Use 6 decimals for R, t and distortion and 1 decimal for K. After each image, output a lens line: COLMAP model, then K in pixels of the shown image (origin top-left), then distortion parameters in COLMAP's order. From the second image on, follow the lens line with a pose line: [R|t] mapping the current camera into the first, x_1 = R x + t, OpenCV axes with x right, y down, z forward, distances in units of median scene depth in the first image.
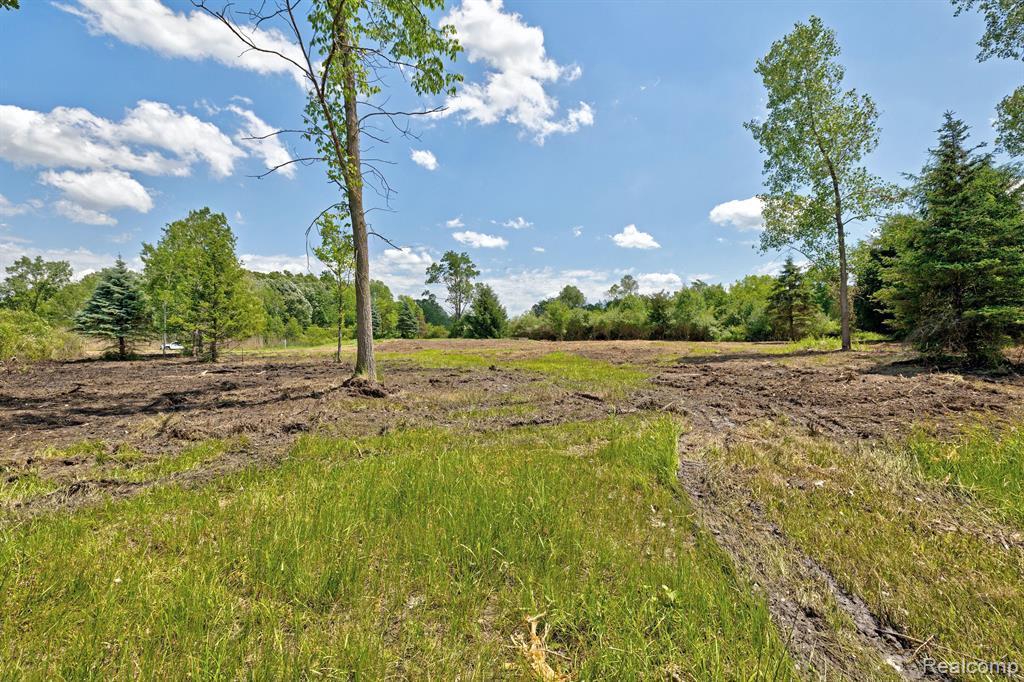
lens RADIAL K [[435.7, 0, 517.3], [0, 435.7, 345.0], [0, 0, 1]] dist [-0.000110, 0.000024]
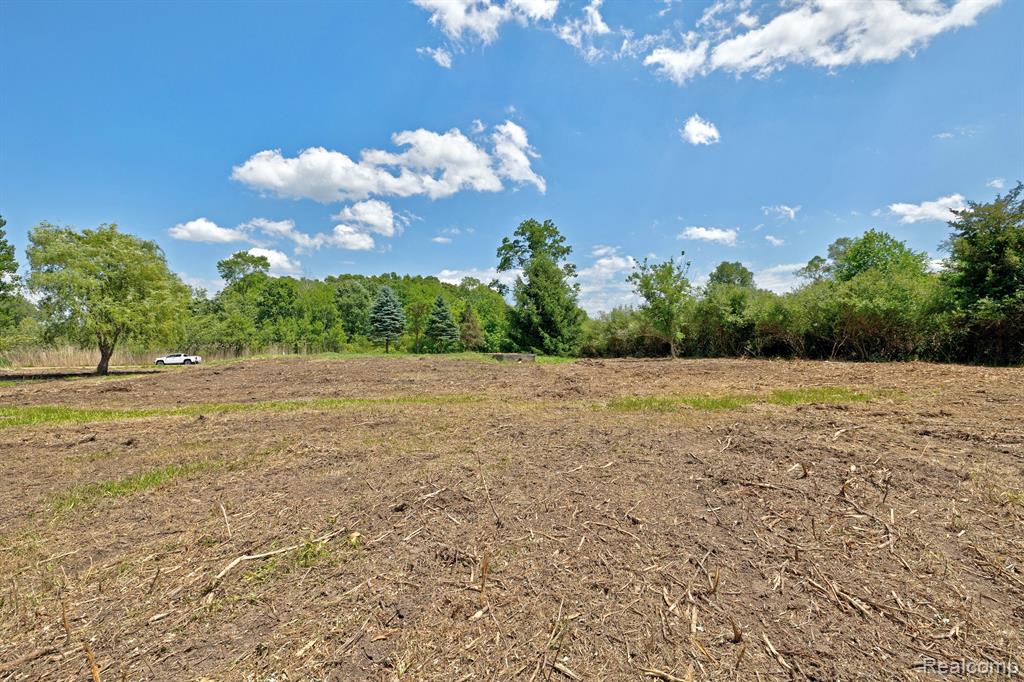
lens RADIAL K [[422.1, 0, 529.7], [0, 422.1, 339.1], [0, 0, 1]] dist [-0.022505, 0.000294]
pose [[0.927801, -0.007573, -0.372998, 0.093619], [-0.005109, 0.999442, -0.033000, -0.010905], [0.373040, 0.032523, 0.927245, 0.423195]]
